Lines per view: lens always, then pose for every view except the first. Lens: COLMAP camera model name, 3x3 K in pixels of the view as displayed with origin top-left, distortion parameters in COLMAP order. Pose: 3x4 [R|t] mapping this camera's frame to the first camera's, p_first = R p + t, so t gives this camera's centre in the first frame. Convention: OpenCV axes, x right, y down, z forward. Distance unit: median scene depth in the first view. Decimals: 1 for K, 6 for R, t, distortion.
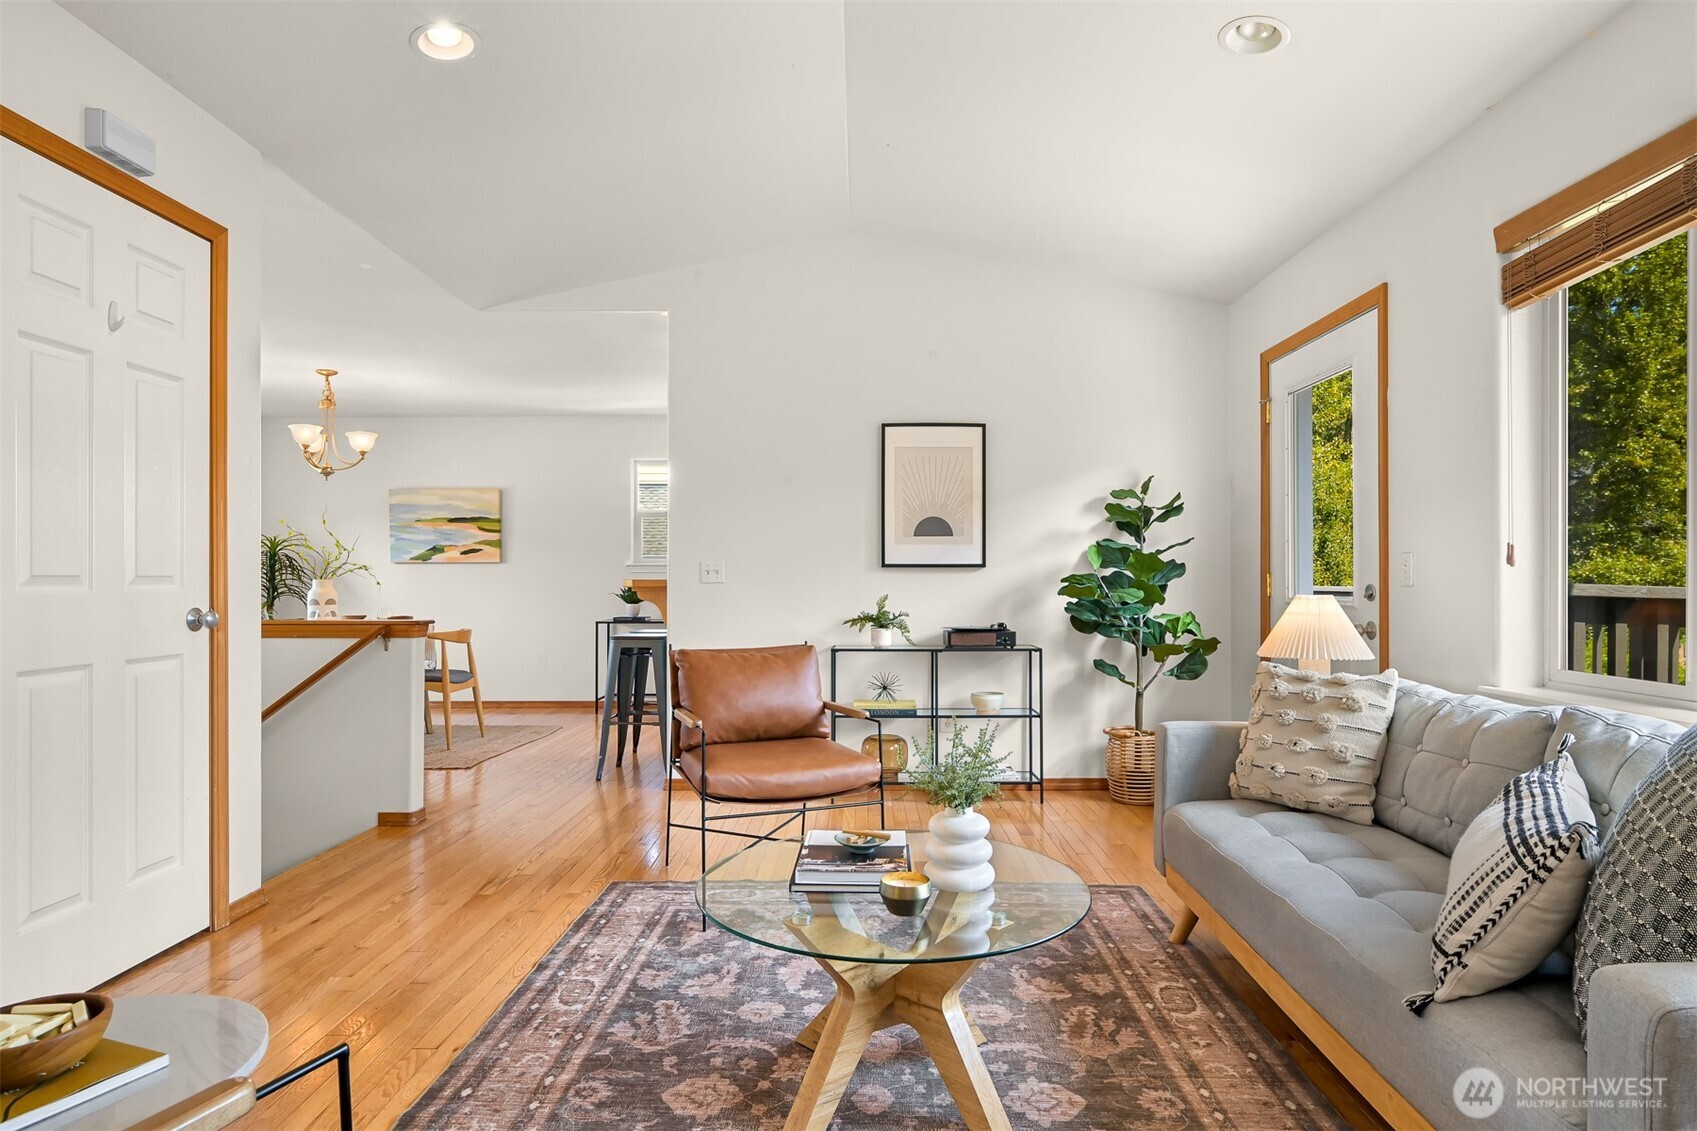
lens RADIAL K [[958.5, 0, 855.3], [0, 958.5, 579.0], [0, 0, 1]] dist [-0.000897, 0.000584]
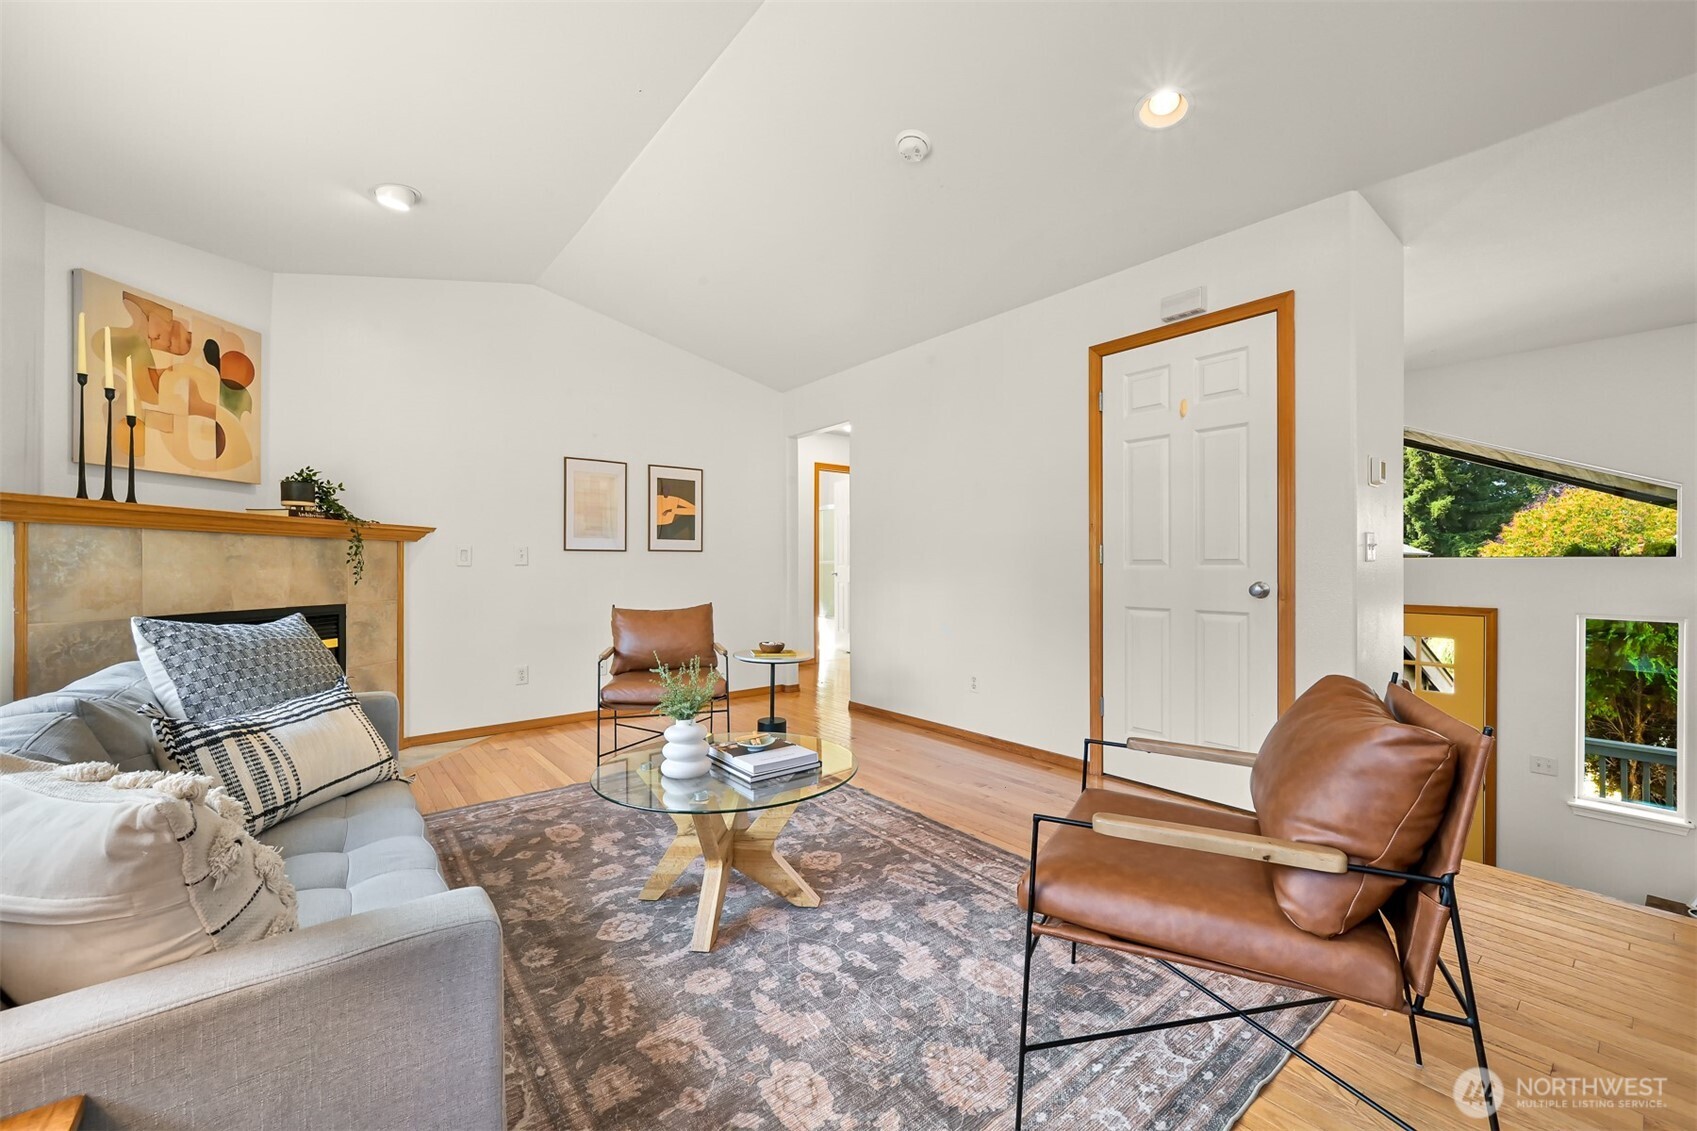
lens RADIAL K [[669.3, 0, 854.0], [0, 669.3, 562.6], [0, 0, 1]] dist [0.001638, 0.000061]
pose [[-0.768181, 0.002639, -0.640227, 0.352190], [0.003736, 0.999993, -0.000361, 0.000194], [0.640222, -0.002669, -0.768185, 1.217616]]
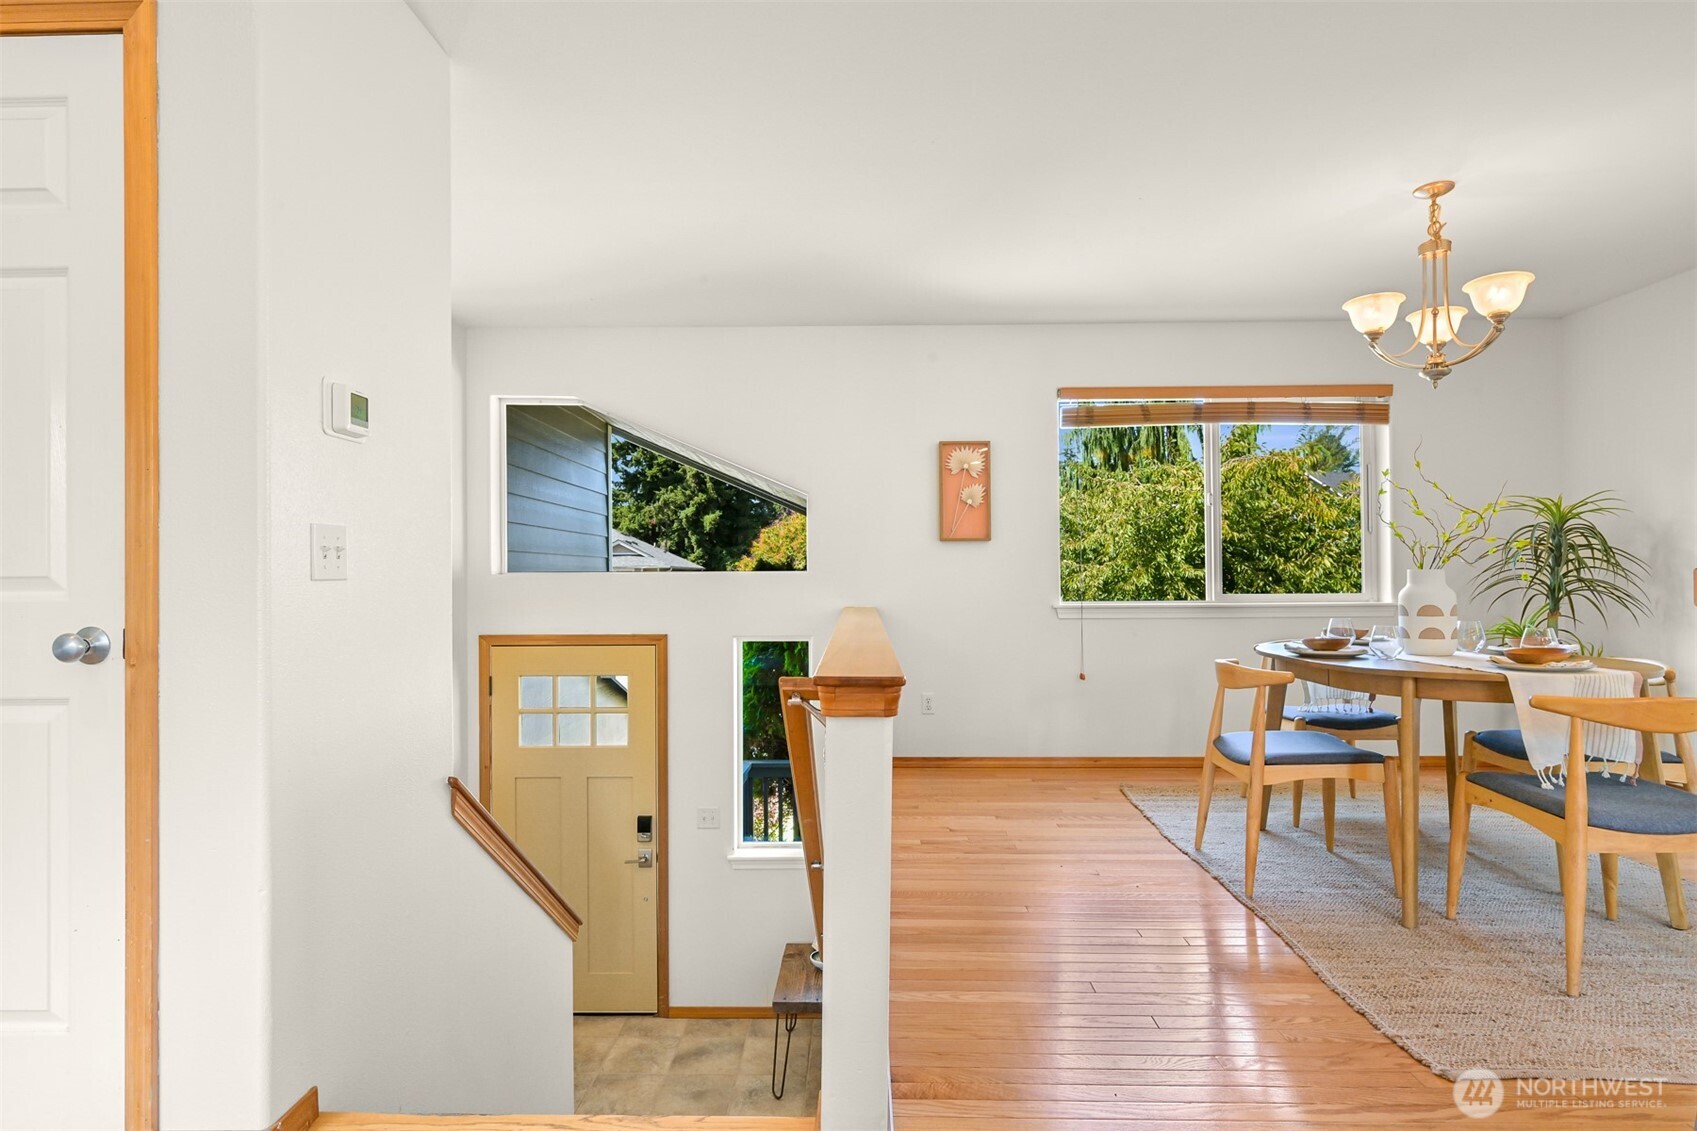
lens RADIAL K [[862.1, 0, 853.5], [0, 862.1, 566.1], [0, 0, 1]] dist [0.001047, 0.000477]
pose [[-0.004777, -0.008669, -0.999951, -0.112414], [0.009293, 0.999919, -0.008713, -0.000063], [0.999945, -0.009334, -0.004696, 1.332244]]
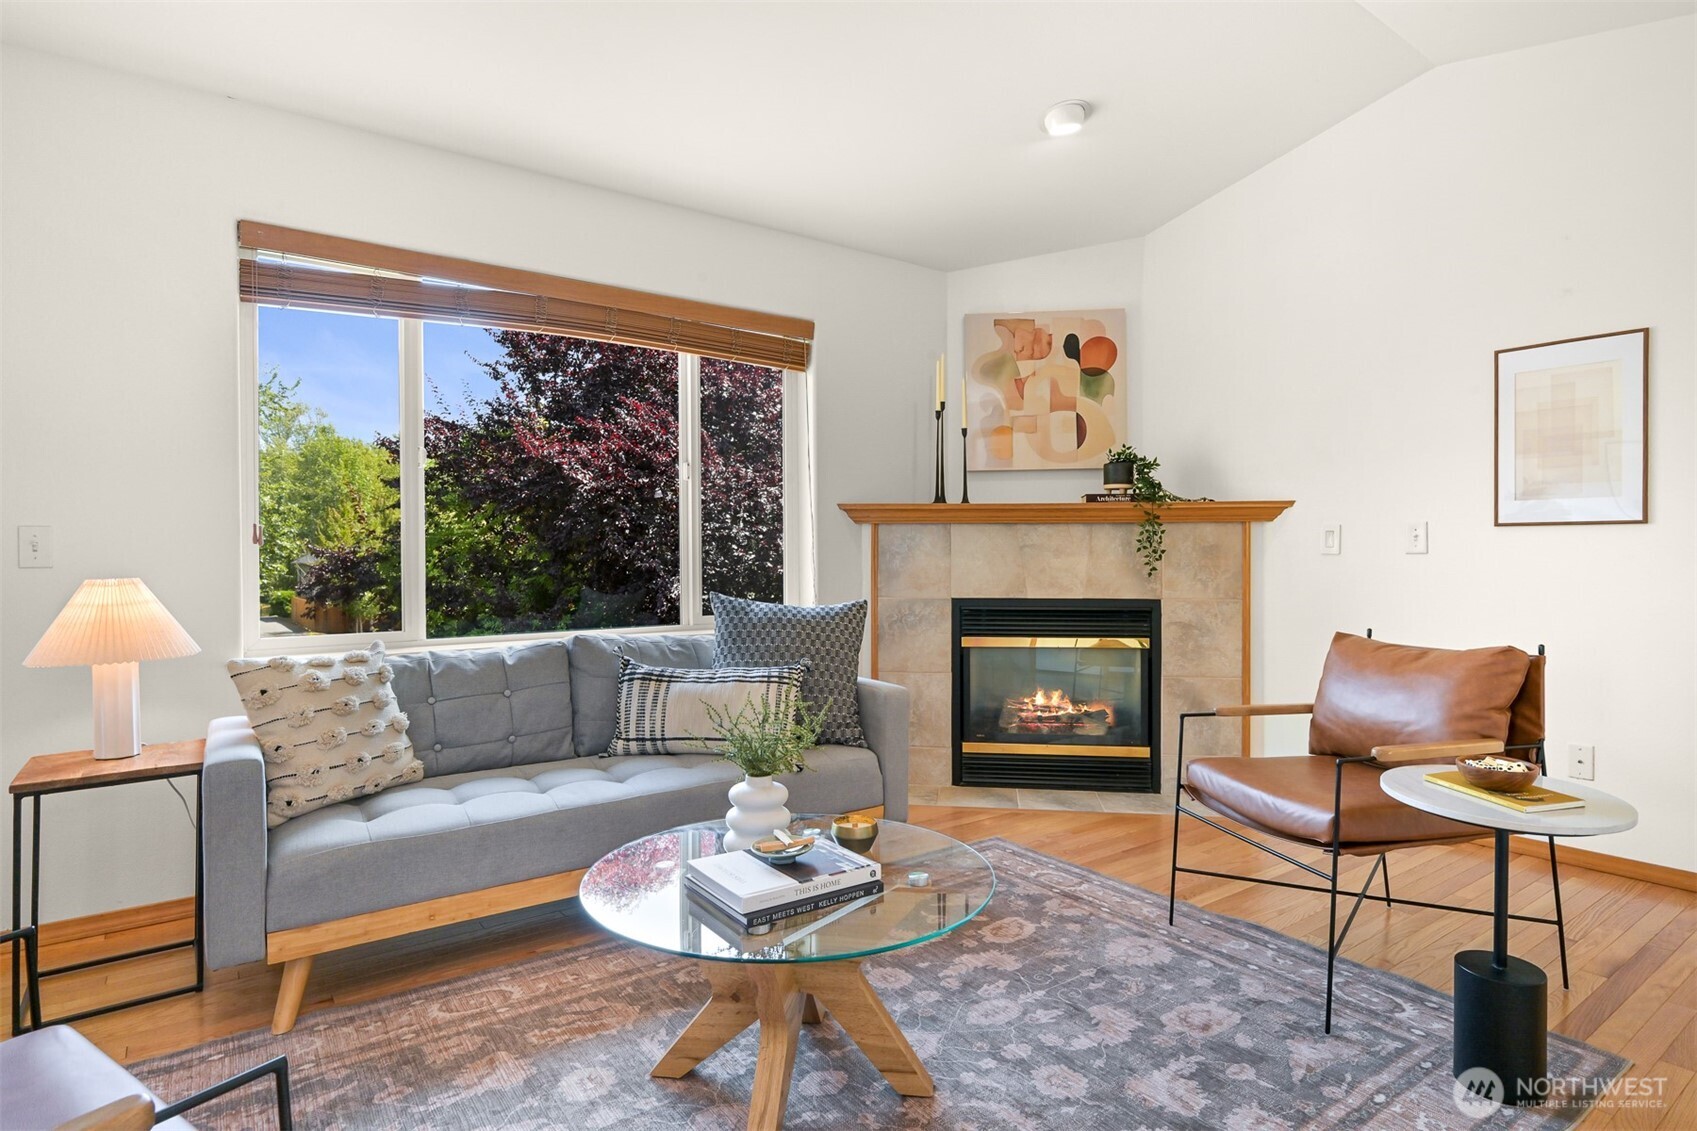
lens RADIAL K [[902.4, 0, 850.9], [0, 902.4, 557.7], [0, 0, 1]] dist [-0.002311, -0.000907]
pose [[-0.603535, 0.001708, 0.797335, -0.452850], [0.005897, 0.999980, 0.002321, 0.000996], [-0.797315, 0.006102, -0.603533, 0.940812]]
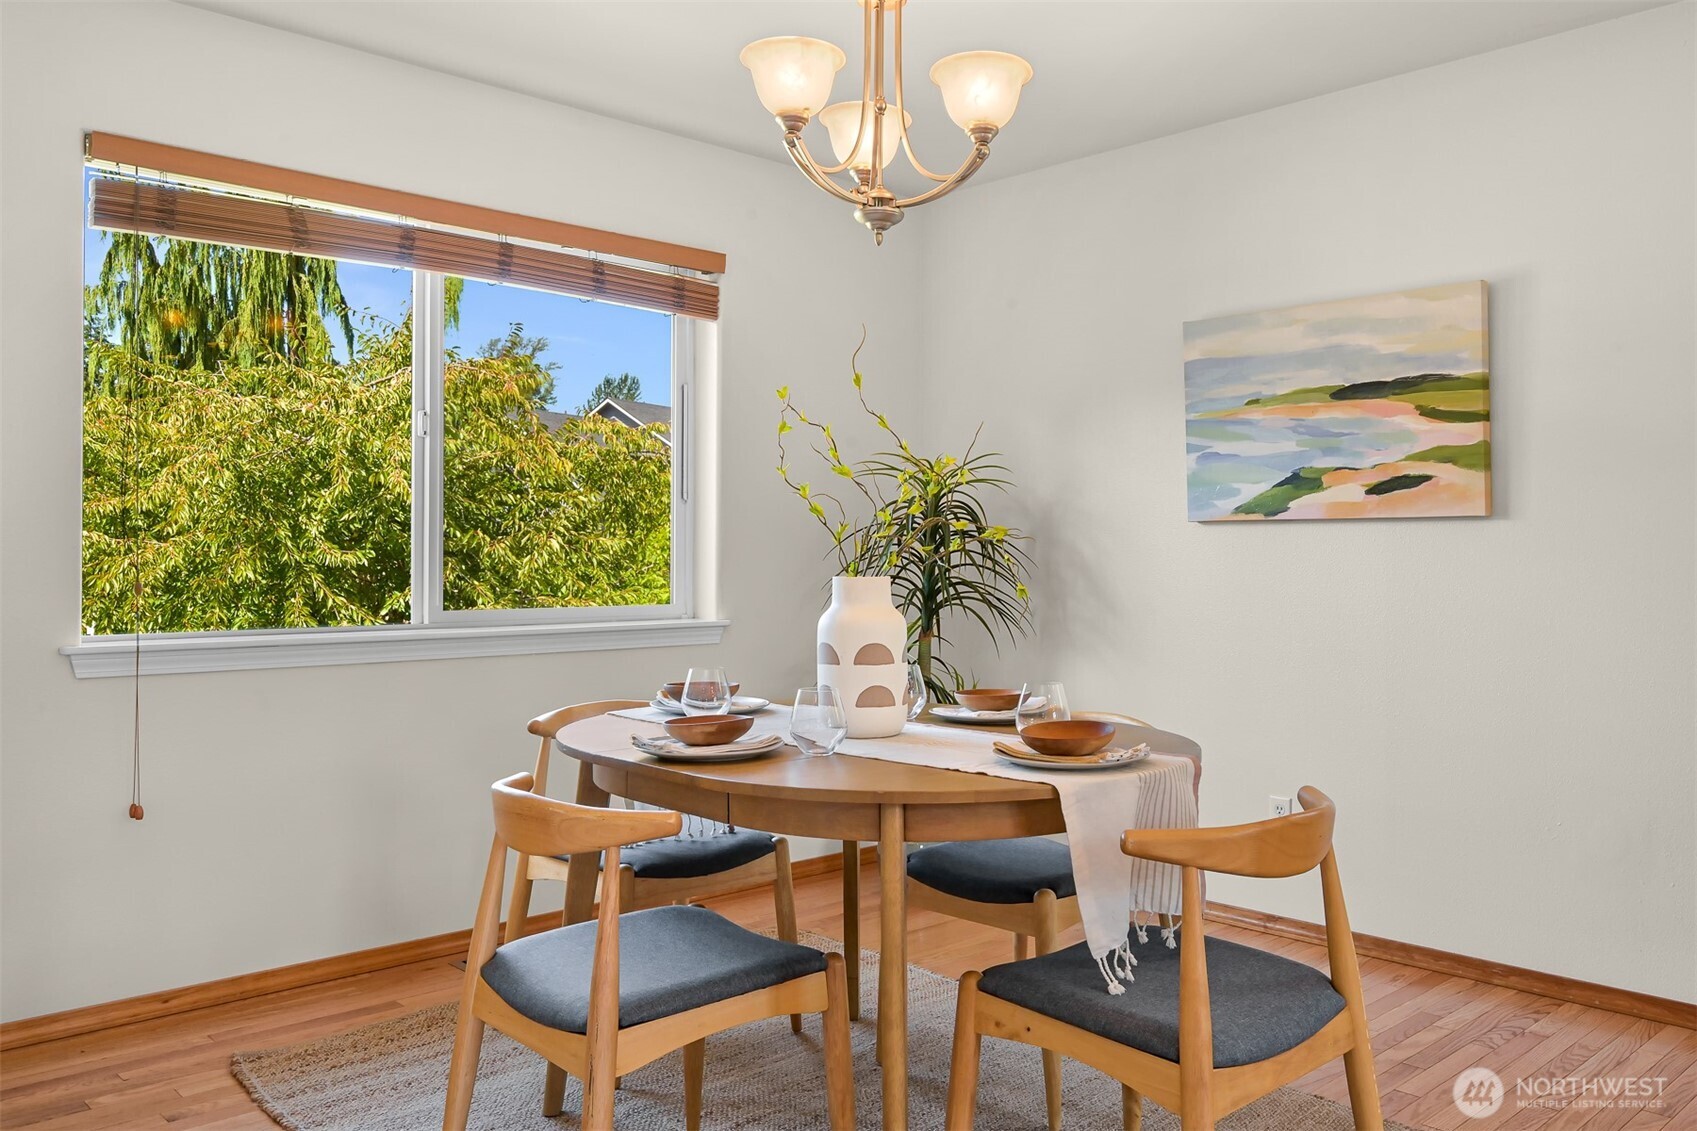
lens RADIAL K [[1349.8, 0, 913.2], [0, 1349.8, 539.6], [0, 0, 1]] dist [-0.002709, 0.004144]
pose [[0.710393, -0.002894, -0.703799, -0.492962], [-0.002385, 0.999976, -0.006520, -0.016122], [0.703801, 0.006310, 0.710369, 1.412448]]
